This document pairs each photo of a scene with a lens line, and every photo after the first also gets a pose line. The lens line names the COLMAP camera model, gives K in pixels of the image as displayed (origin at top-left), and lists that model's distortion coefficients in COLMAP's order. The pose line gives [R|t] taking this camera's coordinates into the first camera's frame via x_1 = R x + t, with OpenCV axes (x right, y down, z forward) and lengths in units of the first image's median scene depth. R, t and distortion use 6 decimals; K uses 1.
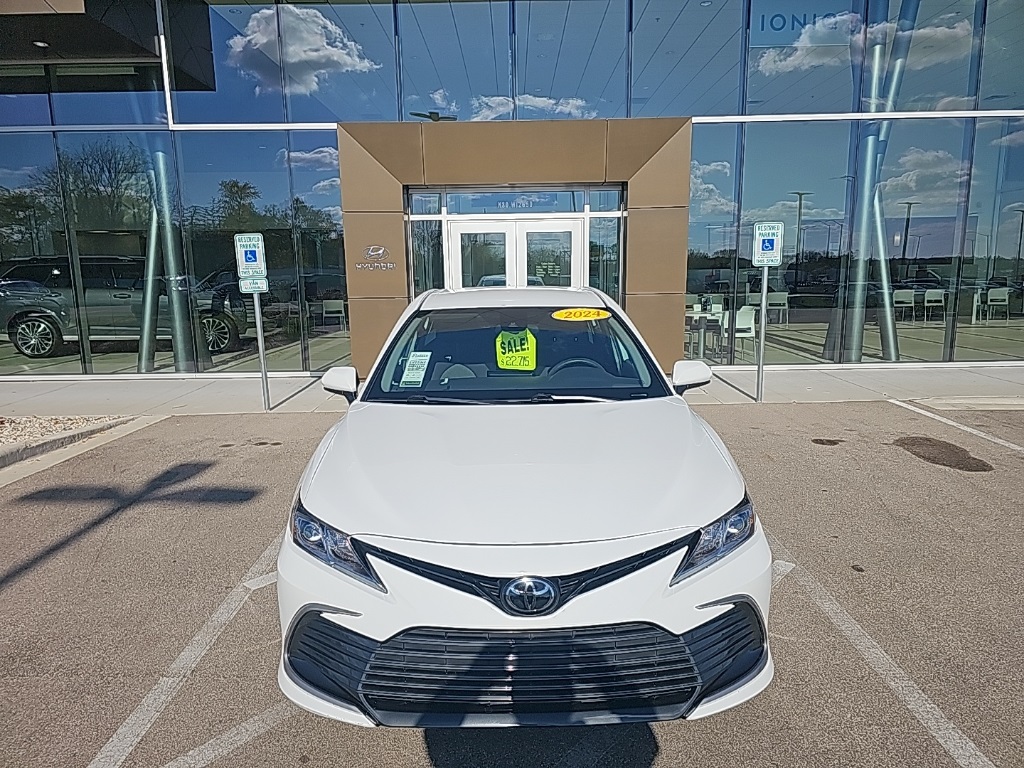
lens RADIAL K [[686.7, 0, 564.9], [0, 686.7, 366.9], [0, 0, 1]] dist [0.056557, -0.043200]
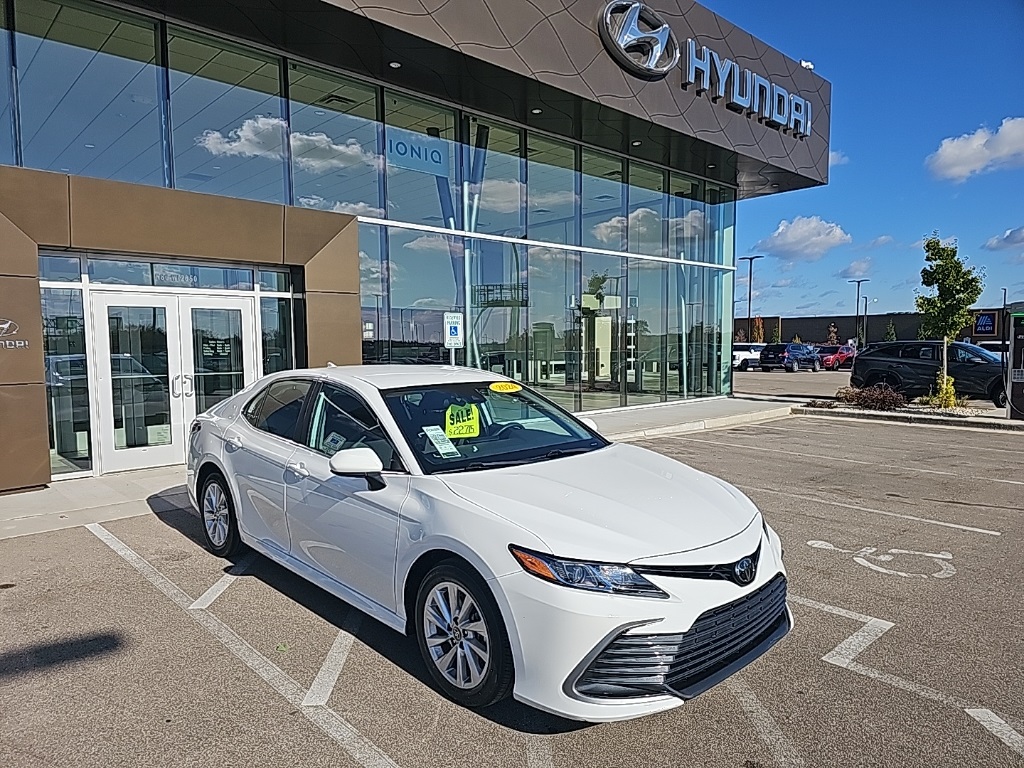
lens RADIAL K [[686.7, 0, 487.6], [0, 686.7, 358.5], [0, 0, 1]] dist [0.056557, -0.043200]
pose [[0.731116, -0.002860, 0.682247, -0.598188], [0.087710, 0.992087, -0.089834, -0.014835], [-0.676592, 0.125518, 0.725582, 0.095328]]
